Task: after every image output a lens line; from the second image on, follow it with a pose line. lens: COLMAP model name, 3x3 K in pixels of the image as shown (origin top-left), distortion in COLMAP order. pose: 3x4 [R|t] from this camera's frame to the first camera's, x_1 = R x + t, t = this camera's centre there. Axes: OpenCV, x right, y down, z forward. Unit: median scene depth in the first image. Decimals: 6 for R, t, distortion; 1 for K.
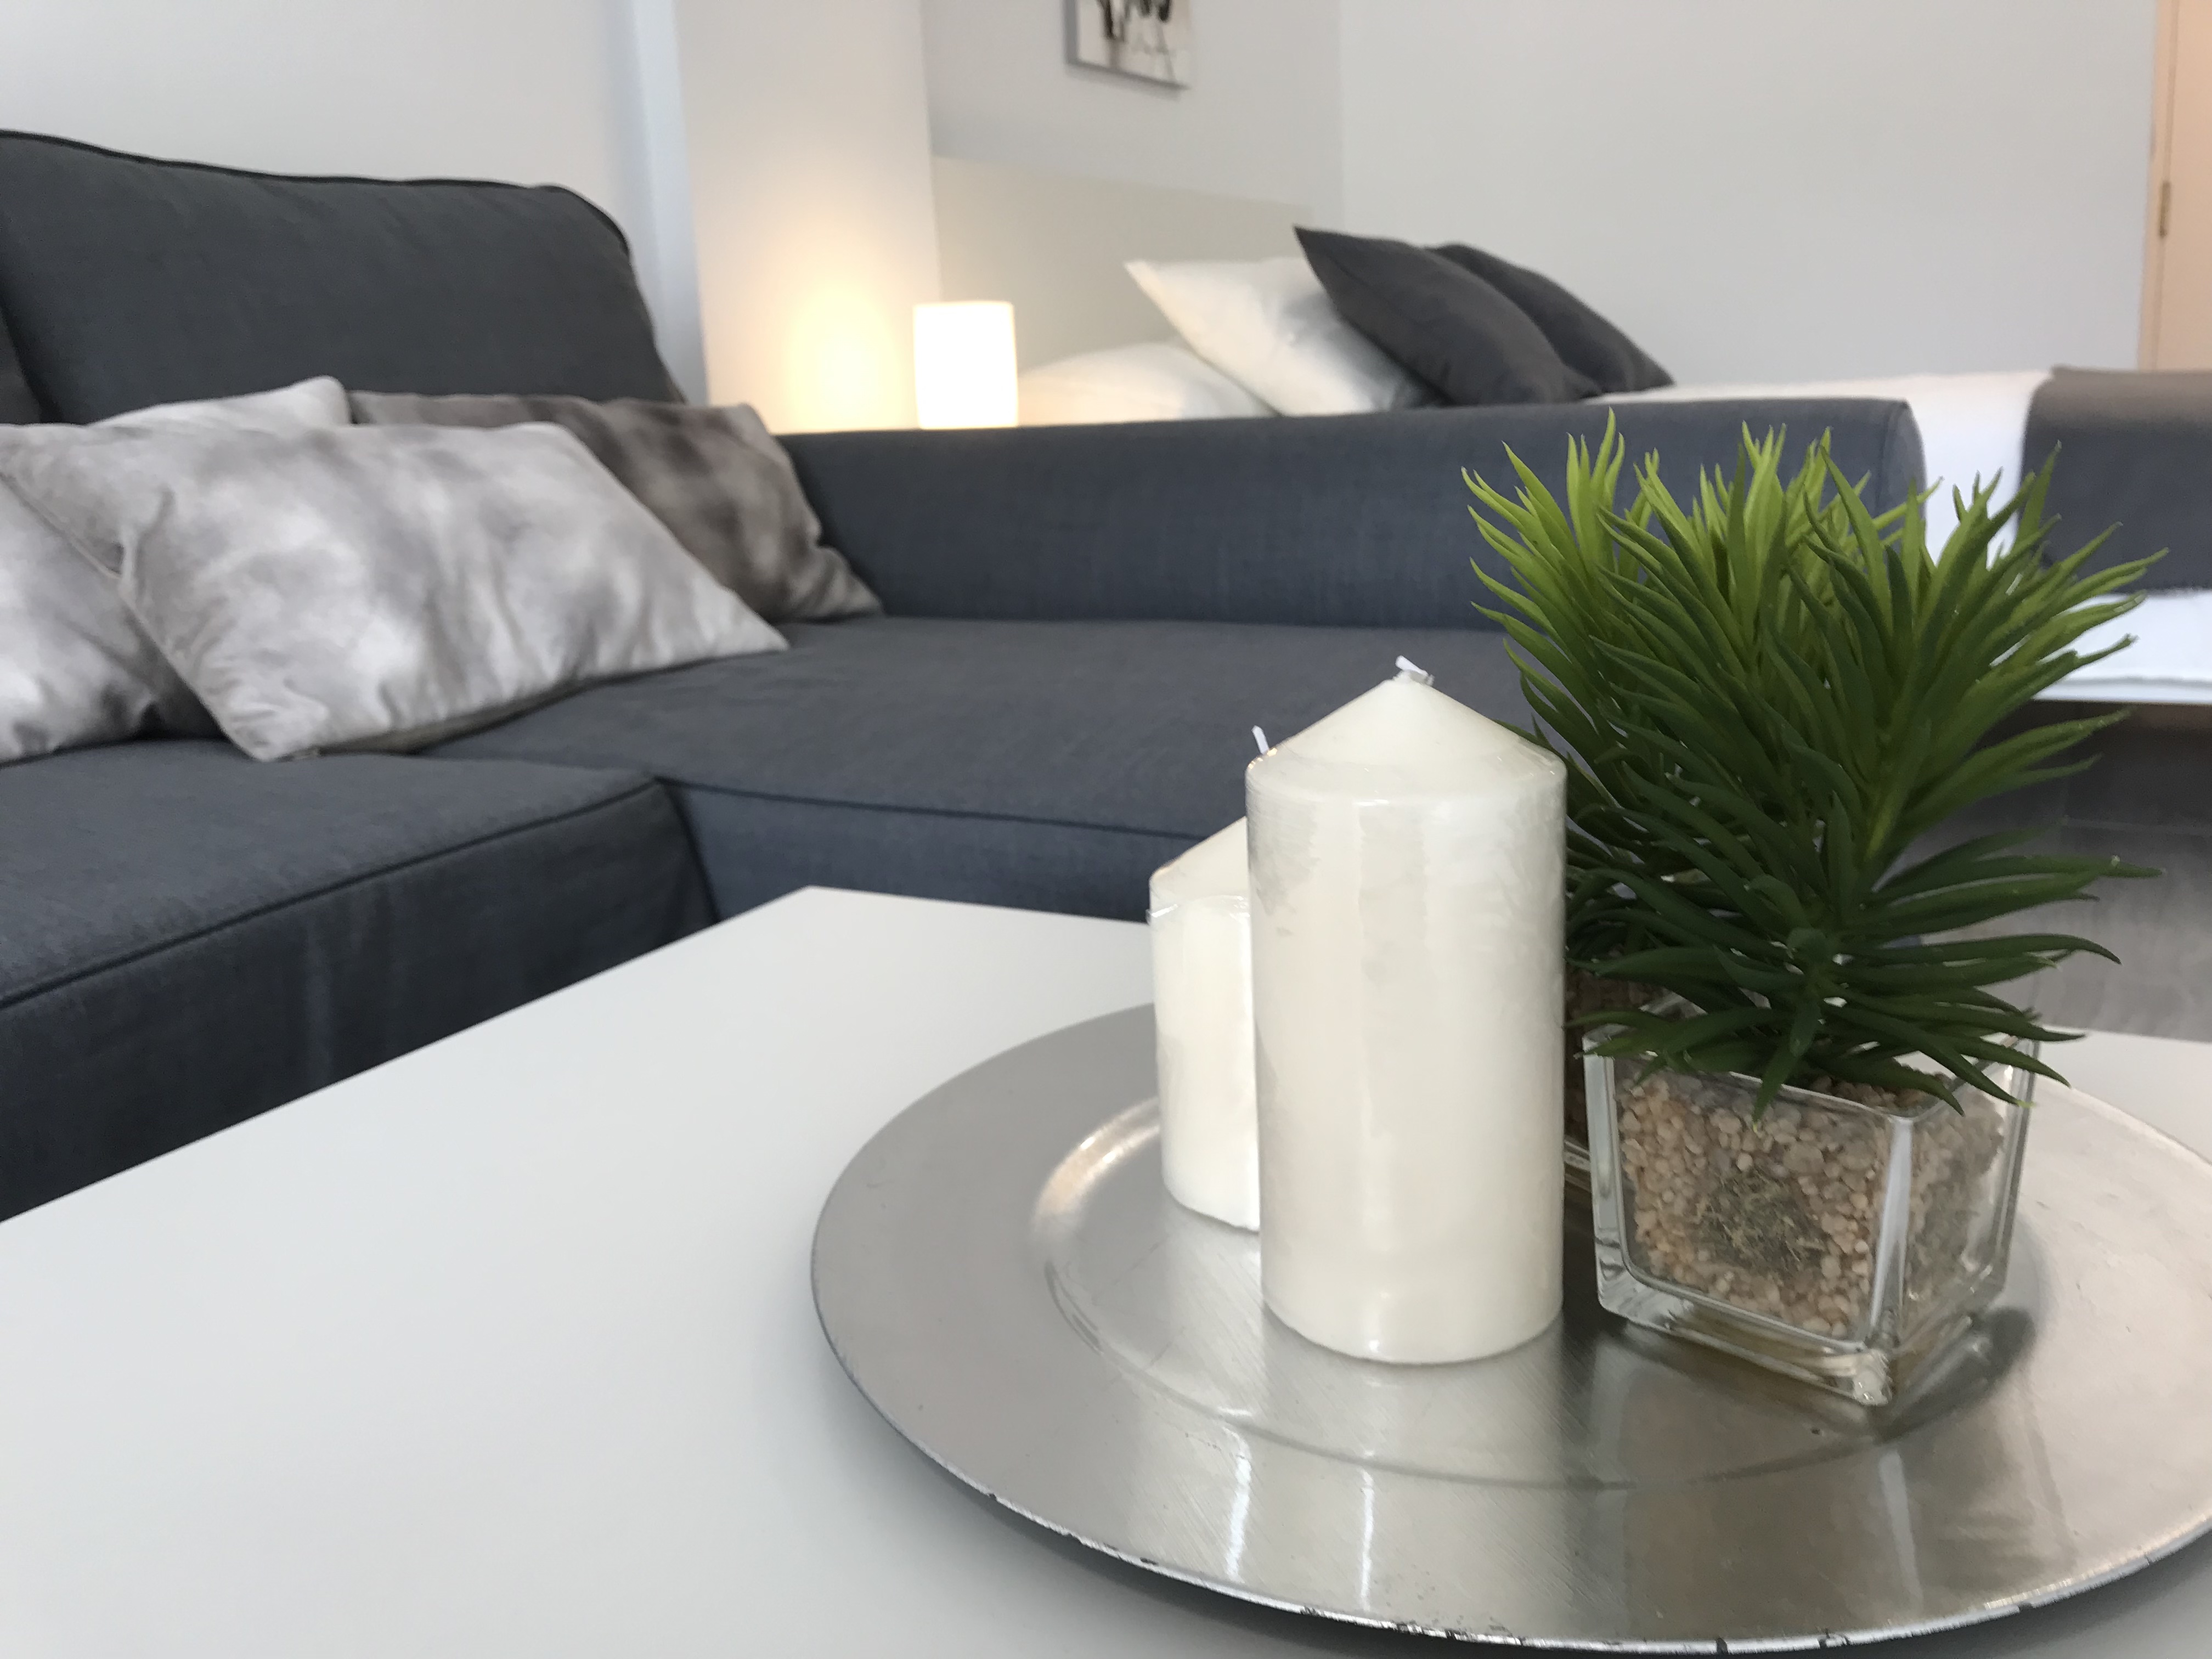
lens RADIAL K [[1853.4, 0, 1073.8], [0, 1853.4, 786.9], [0, 0, 1]] dist [-0.002543, 0.003900]
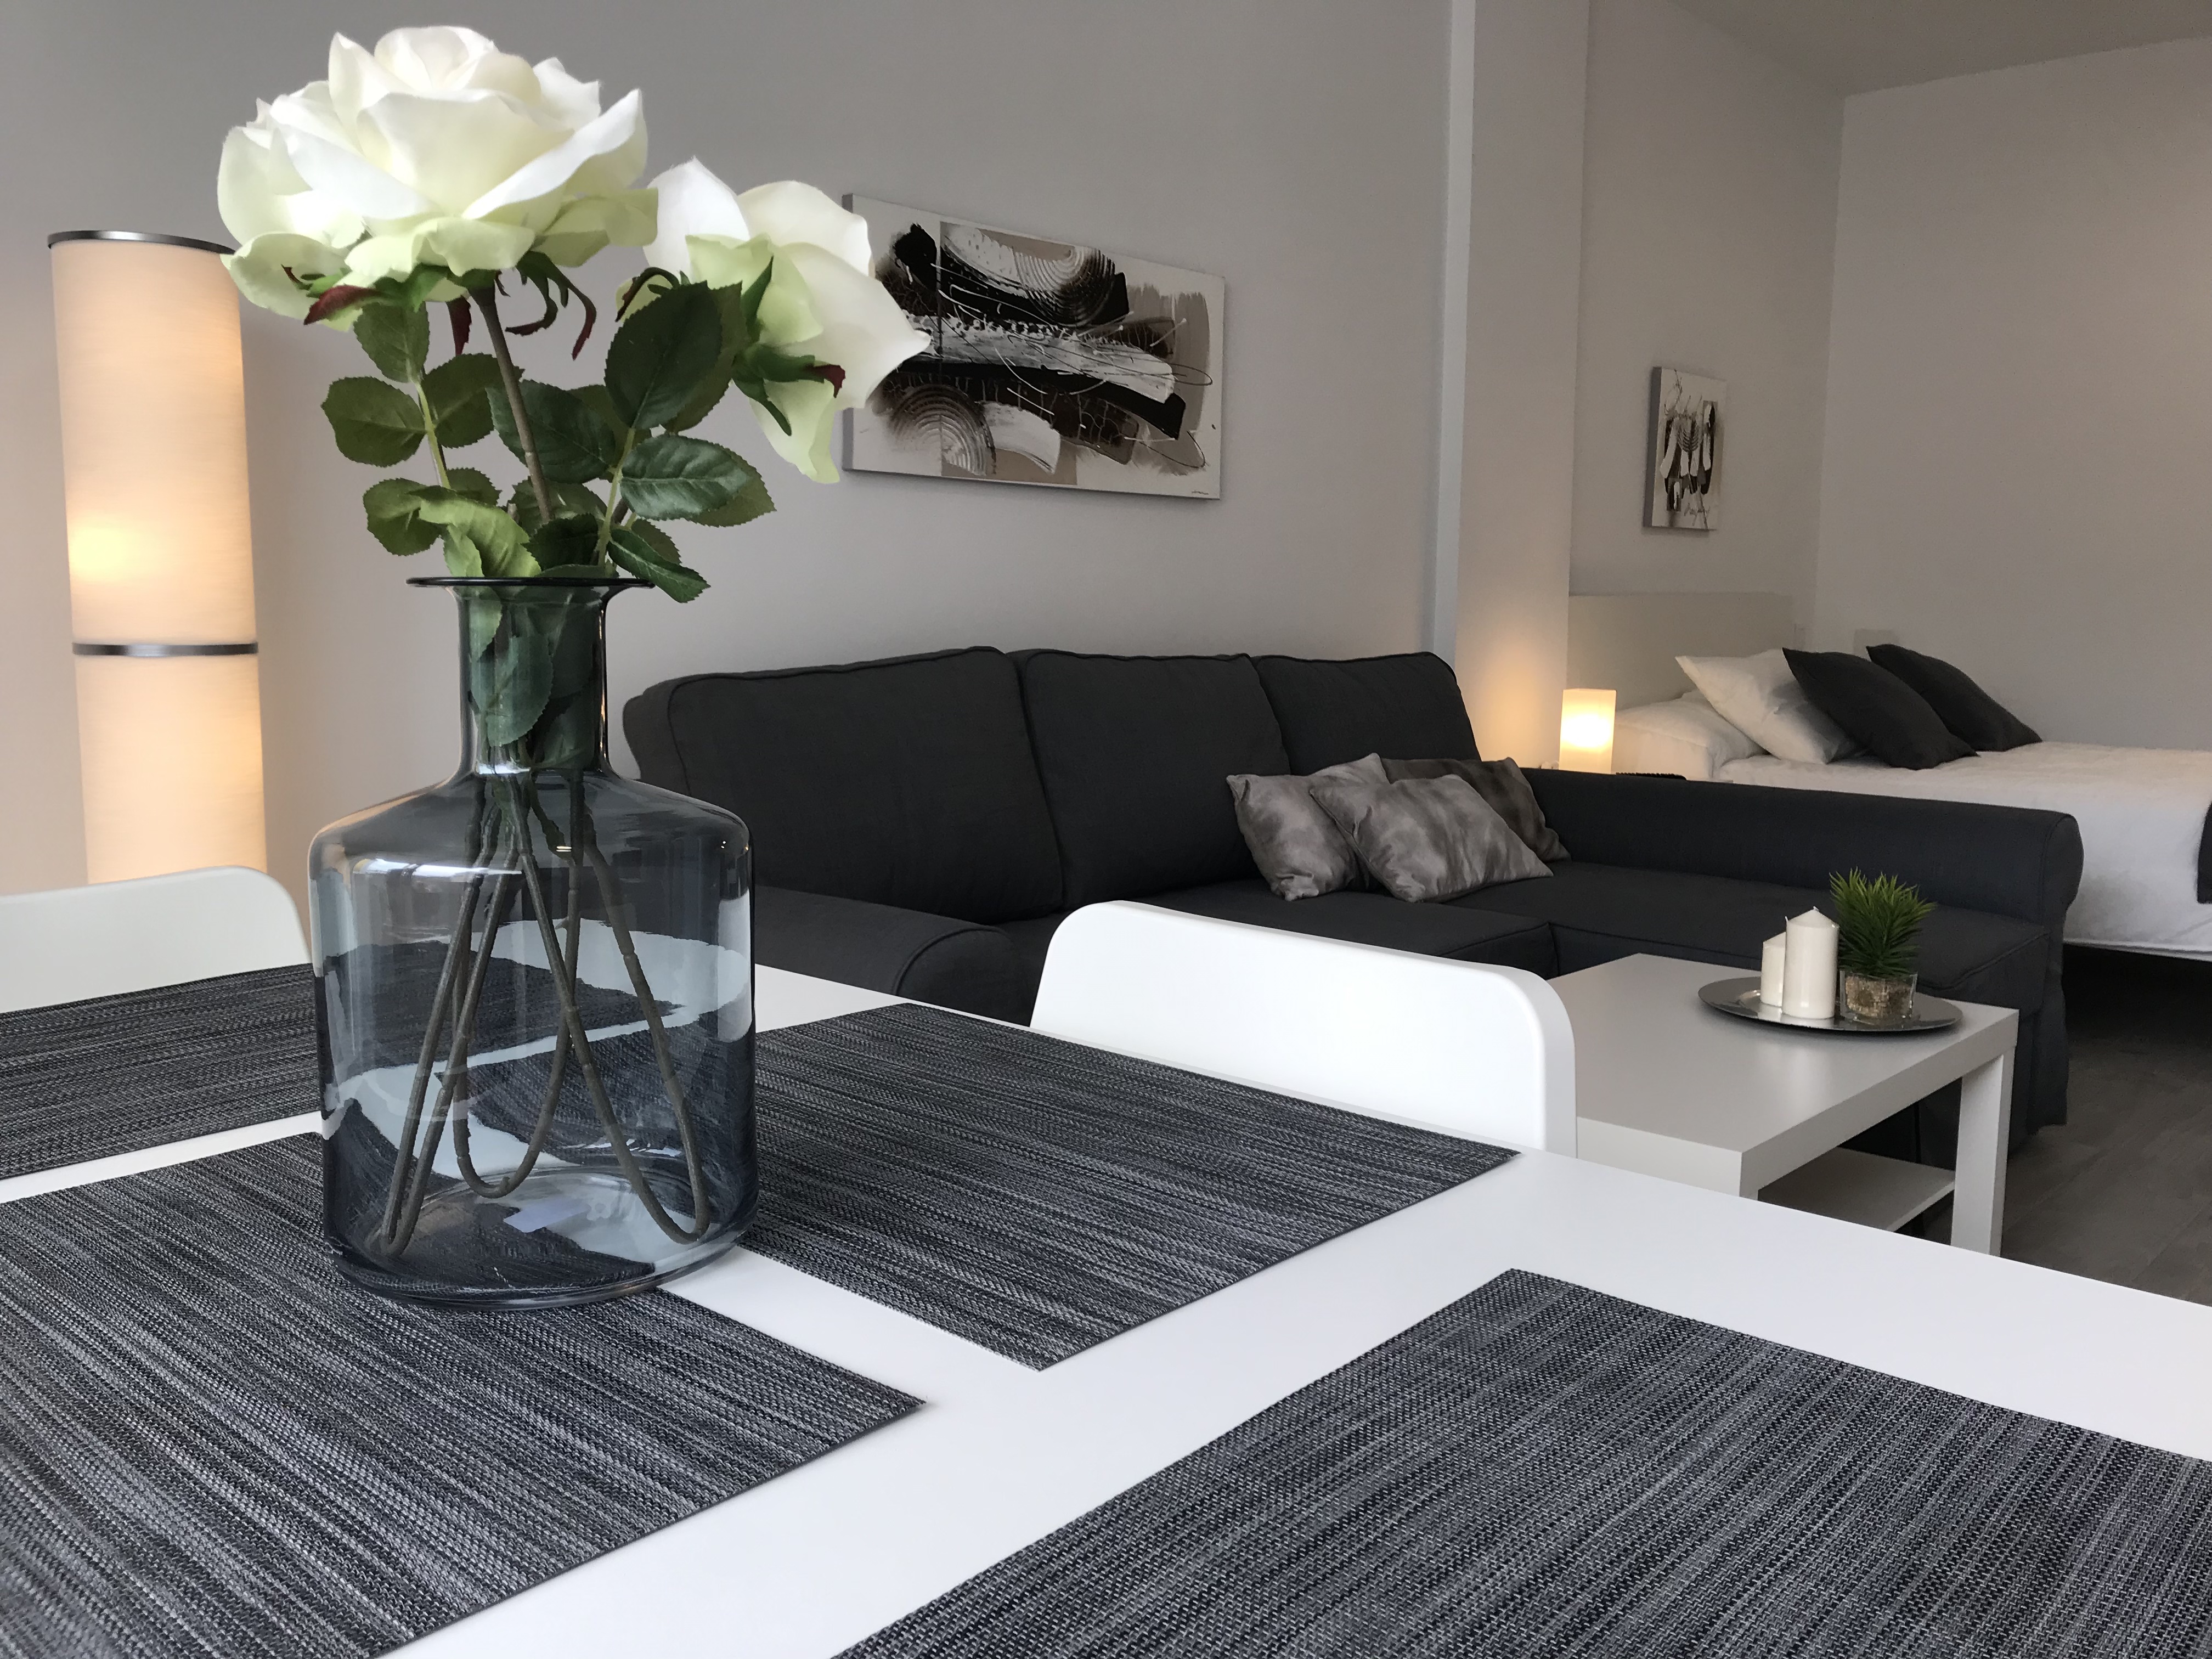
lens RADIAL K [[1811.2, 0, 1030.7], [0, 1811.2, 828.1], [0, 0, 1]] dist [0.008885, 0.000112]
pose [[0.965198, 0.086804, -0.246694, -0.266704], [-0.105522, 0.992376, -0.063675, 0.098567], [0.239286, 0.087490, 0.966999, -1.669052]]
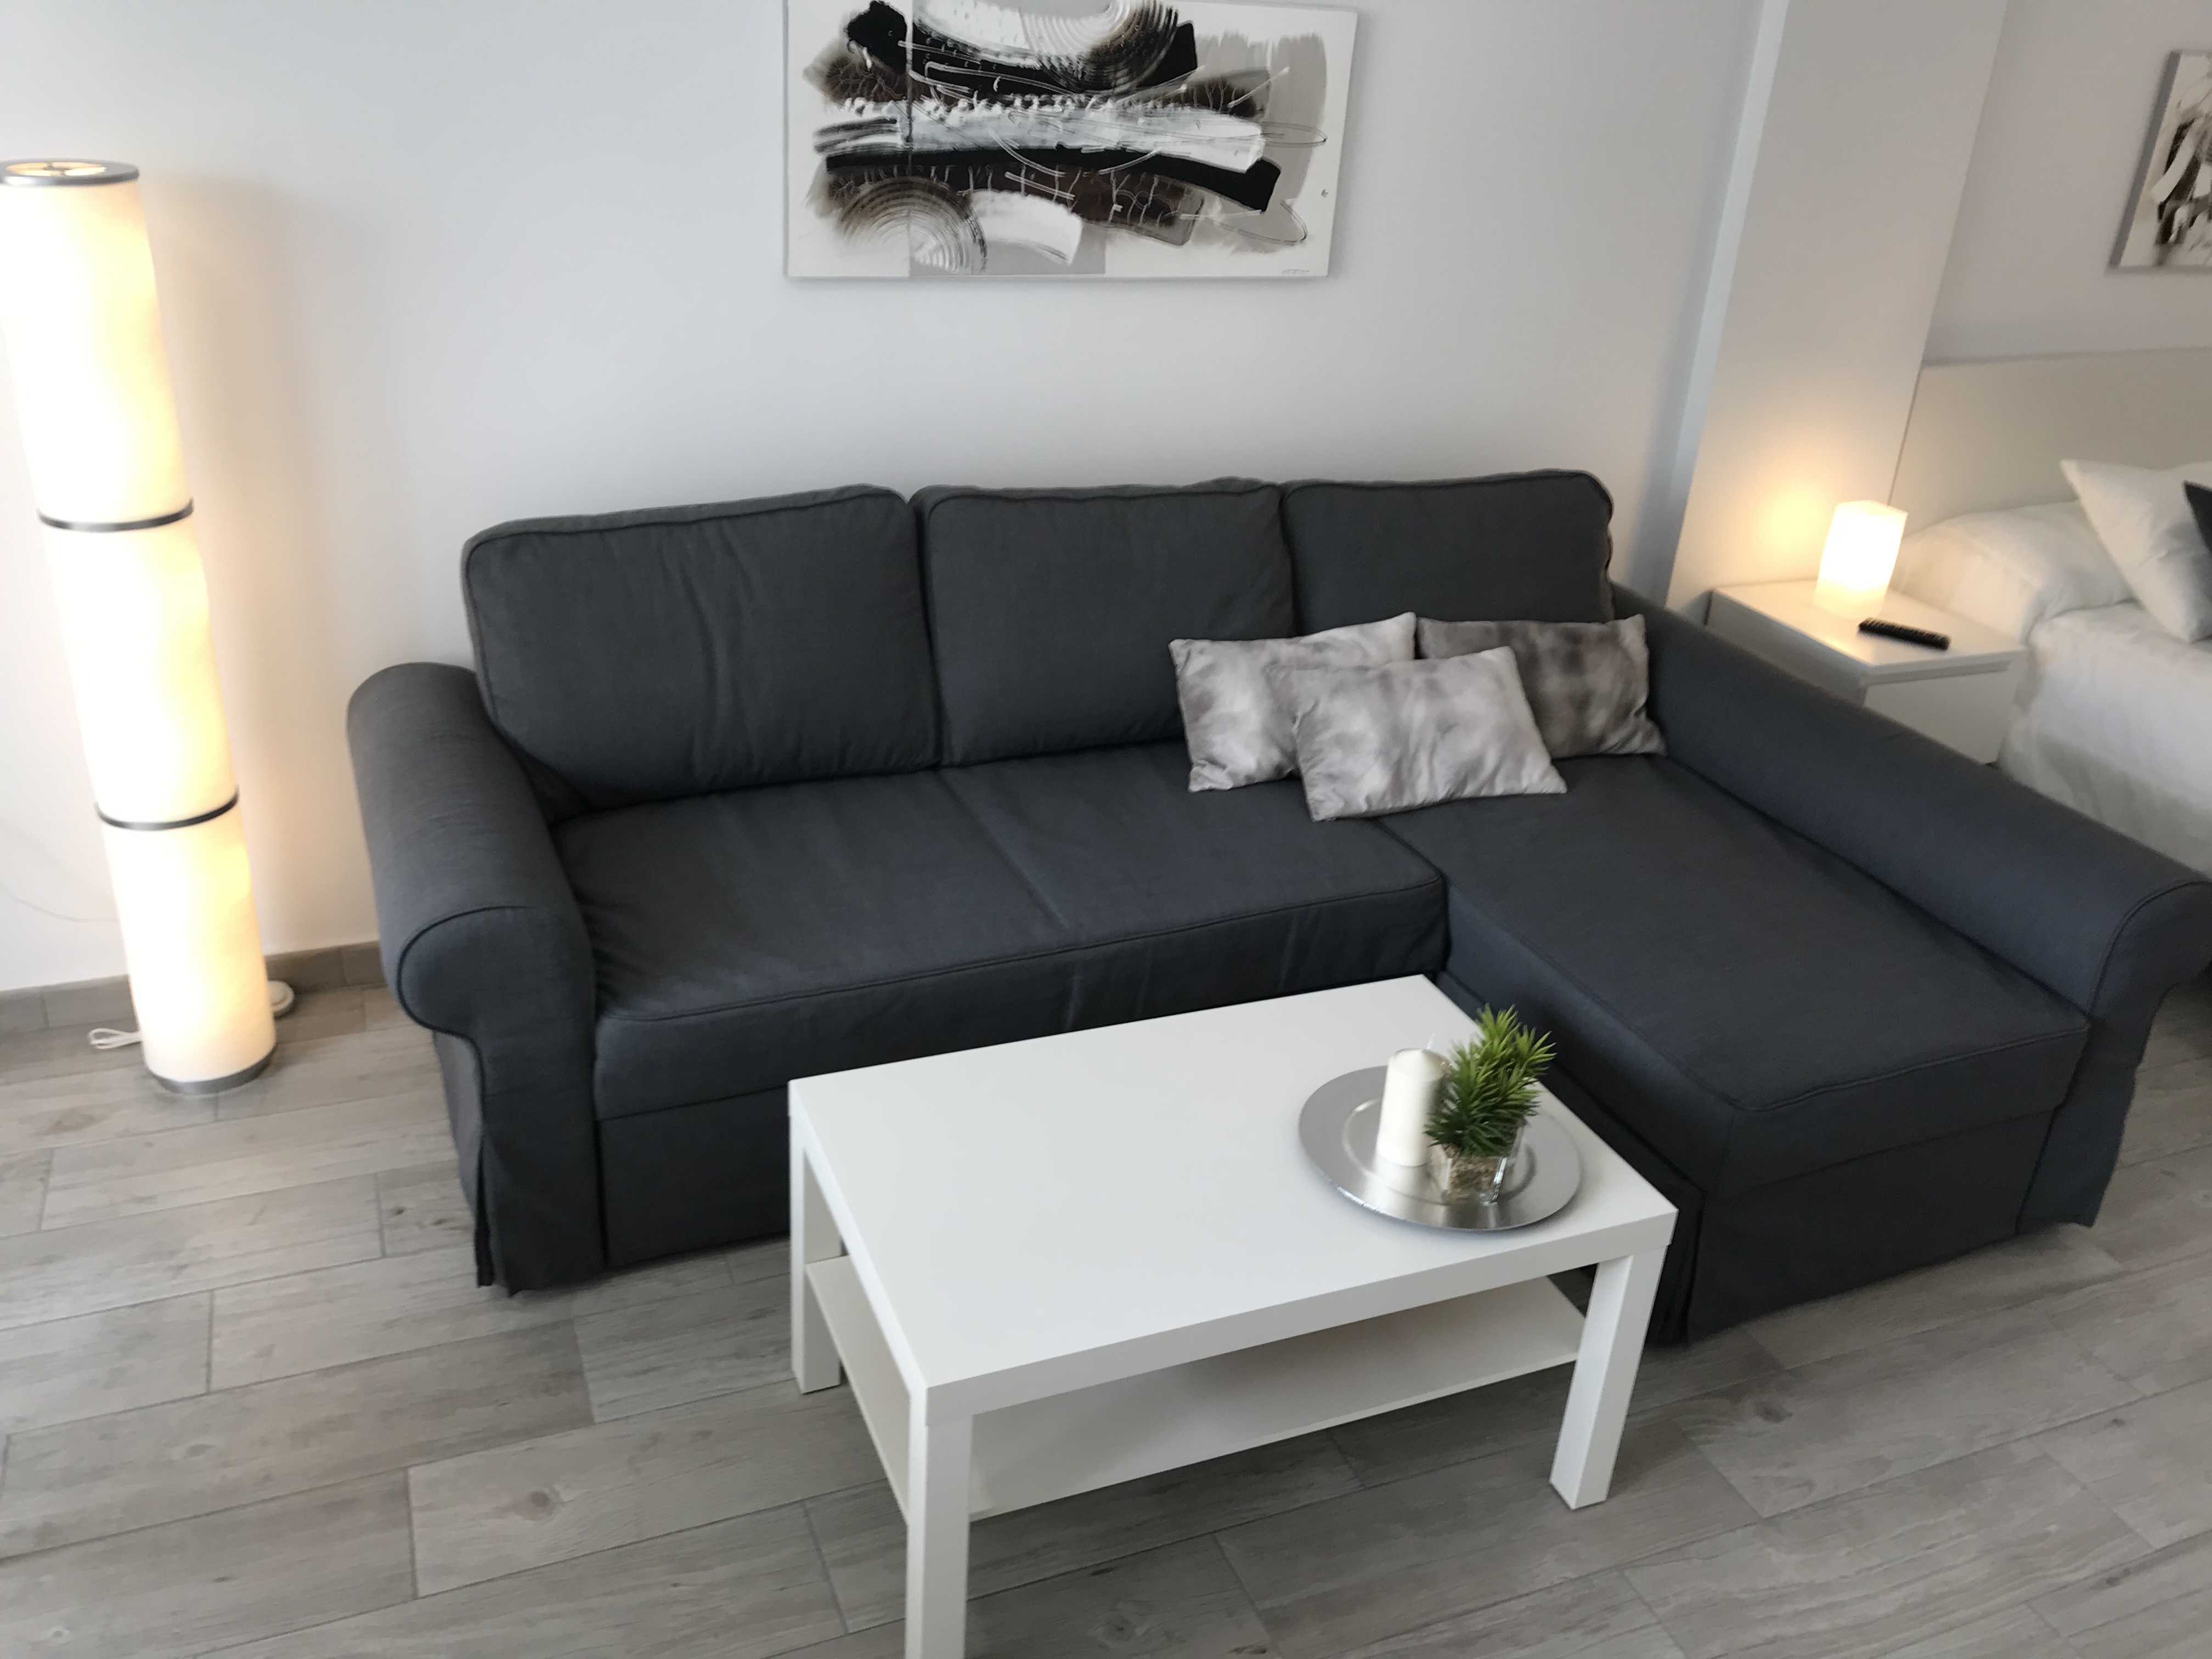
lens RADIAL K [[1853.4, 0, 1073.8], [0, 1853.4, 786.9], [0, 0, 1]] dist [-0.002543, 0.003900]
pose [[0.769760, 0.356410, -0.529567, 0.611053], [-0.225581, 0.927963, 0.296644, -0.667559], [0.597146, -0.108885, 0.794708, -1.174480]]
